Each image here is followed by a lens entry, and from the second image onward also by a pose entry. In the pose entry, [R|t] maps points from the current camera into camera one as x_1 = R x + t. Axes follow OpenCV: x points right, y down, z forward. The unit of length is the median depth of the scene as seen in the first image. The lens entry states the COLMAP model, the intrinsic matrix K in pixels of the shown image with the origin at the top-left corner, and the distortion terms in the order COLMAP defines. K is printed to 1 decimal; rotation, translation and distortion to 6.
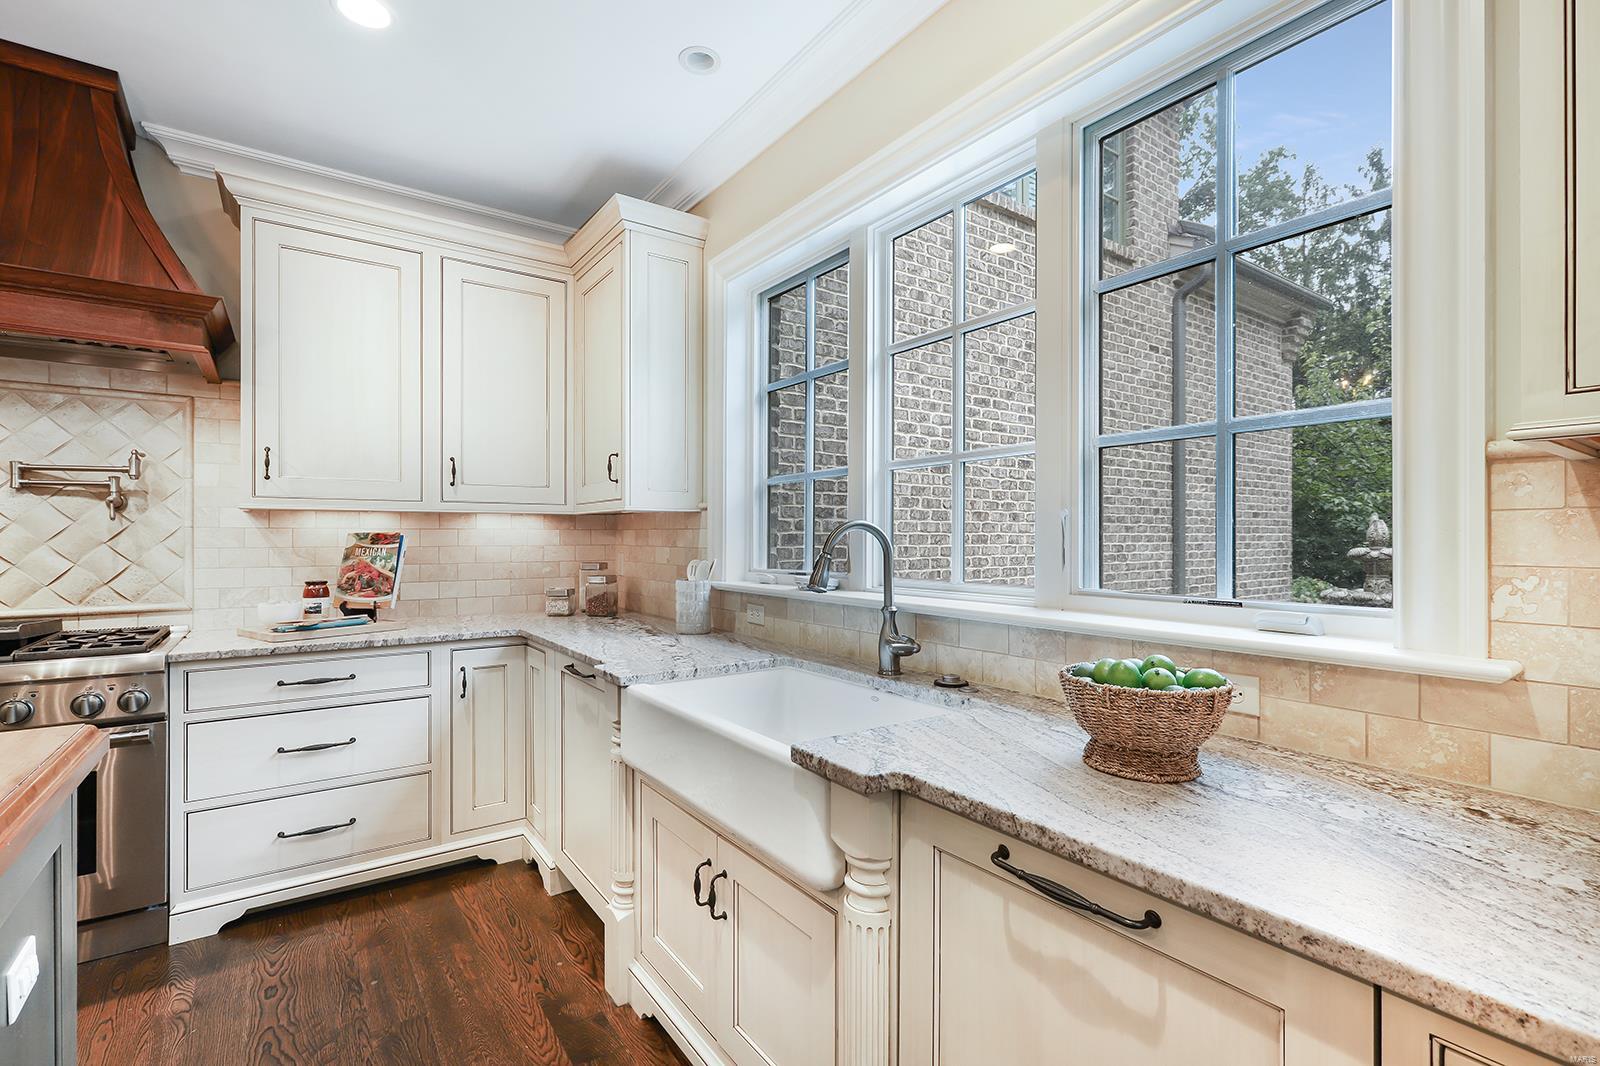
lens RADIAL K [[735.1, 0, 801.1], [0, 735.1, 532.2], [0, 0, 1]] dist [-0.000801, 0.000913]
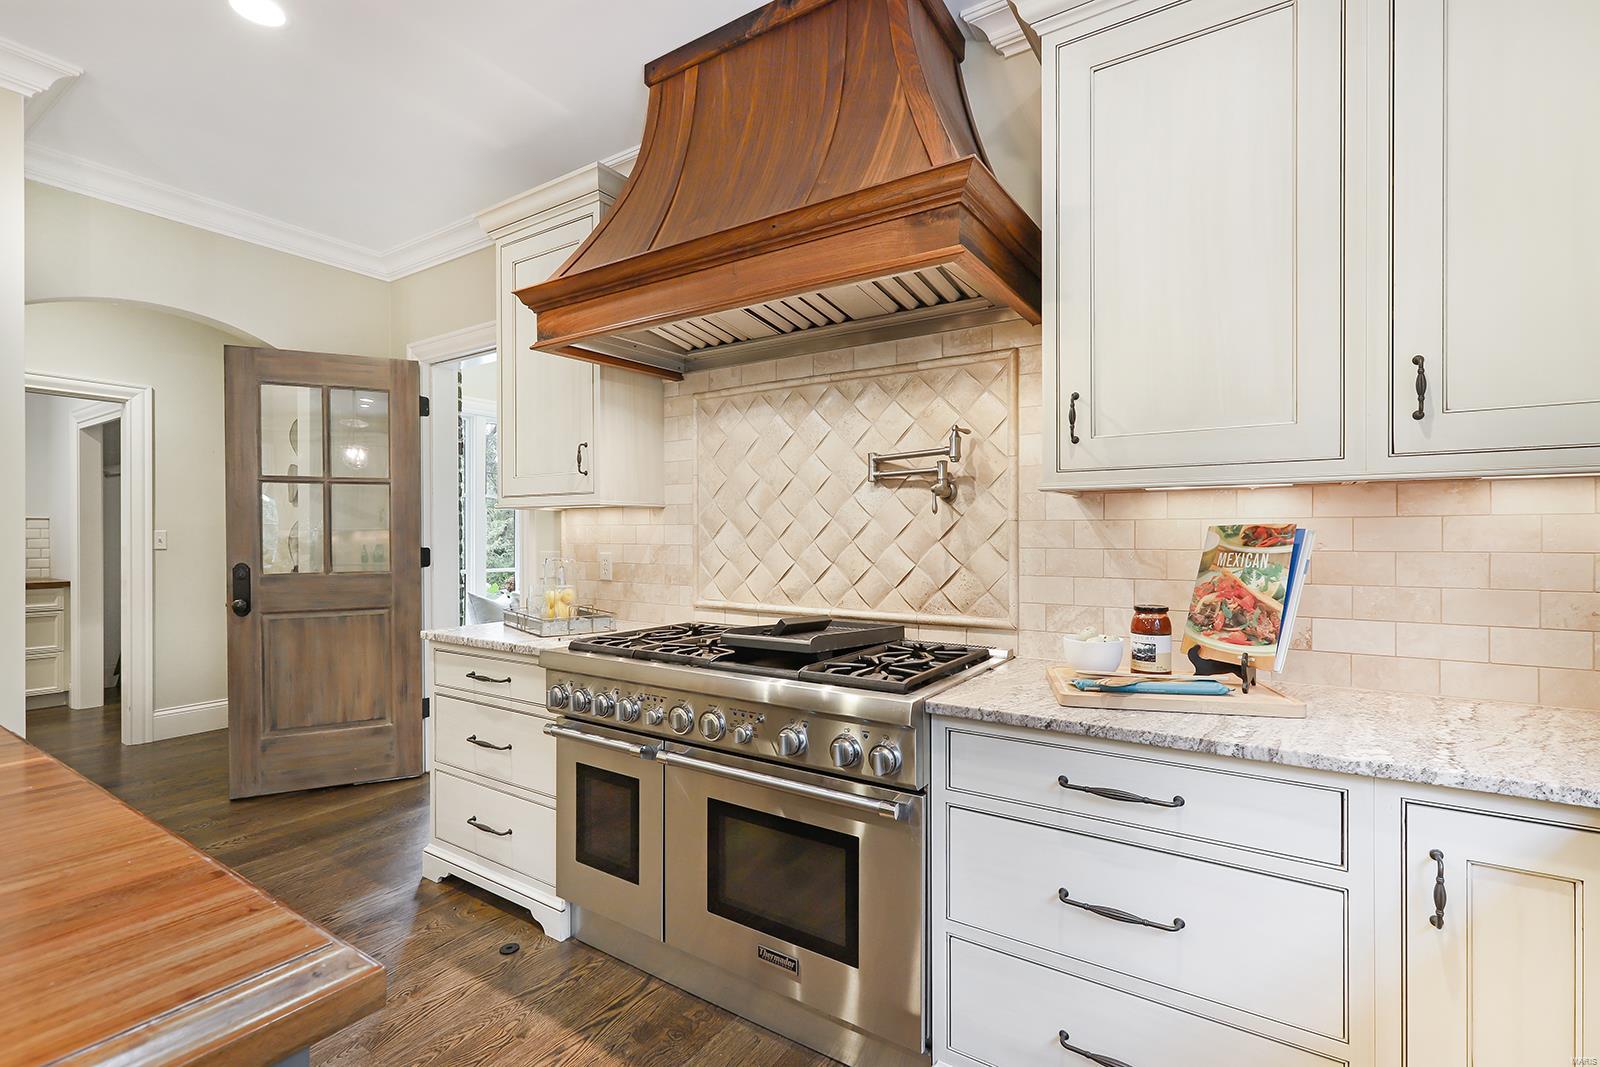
lens RADIAL K [[735.1, 0, 801.0], [0, 735.1, 536.5], [0, 0, 1]] dist [-0.000801, 0.000913]
pose [[0.368899, 0.000330, -0.929469, -0.210250], [0.005631, 0.999981, 0.002590, 0.006370], [0.929452, -0.006190, 0.368890, 0.520077]]
